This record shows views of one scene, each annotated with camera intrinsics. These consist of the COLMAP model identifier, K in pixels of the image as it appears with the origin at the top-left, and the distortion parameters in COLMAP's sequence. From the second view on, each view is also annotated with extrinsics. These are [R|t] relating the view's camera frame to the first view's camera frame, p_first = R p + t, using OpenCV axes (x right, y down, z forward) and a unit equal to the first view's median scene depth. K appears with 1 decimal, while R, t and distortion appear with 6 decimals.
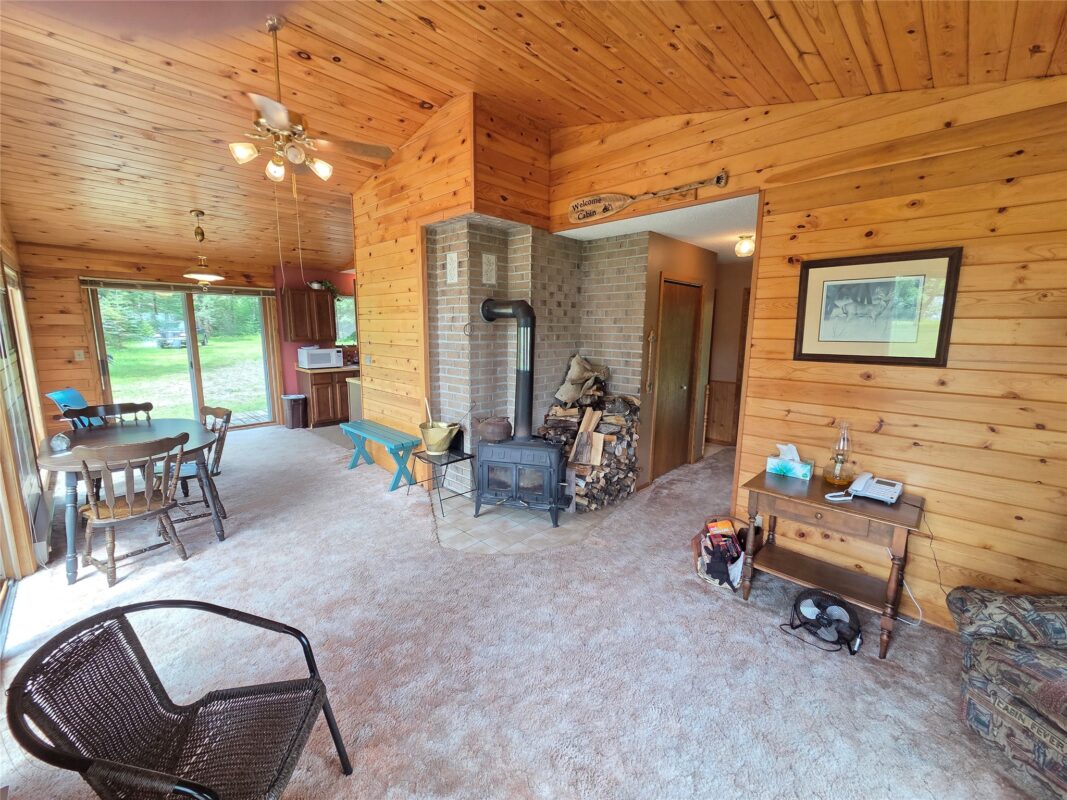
lens RADIAL K [[435.2, 0, 531.8], [0, 435.2, 399.6], [0, 0, 1]] dist [0.002505, -0.000603]
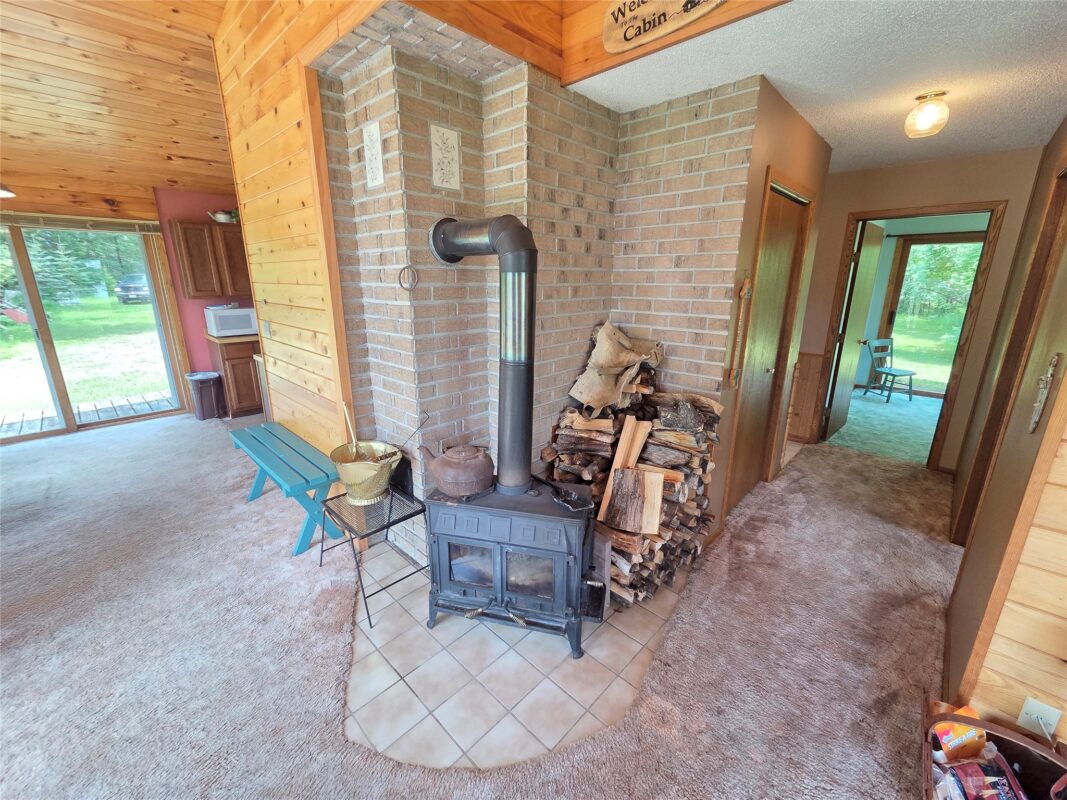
lens RADIAL K [[435.2, 0, 534.9], [0, 435.2, 395.2], [0, 0, 1]] dist [0.002505, -0.000603]
pose [[0.999894, -0.008607, 0.011714, -0.000541], [0.007434, 0.995277, 0.096791, -0.066127], [-0.012492, -0.096694, 0.995236, 0.436011]]
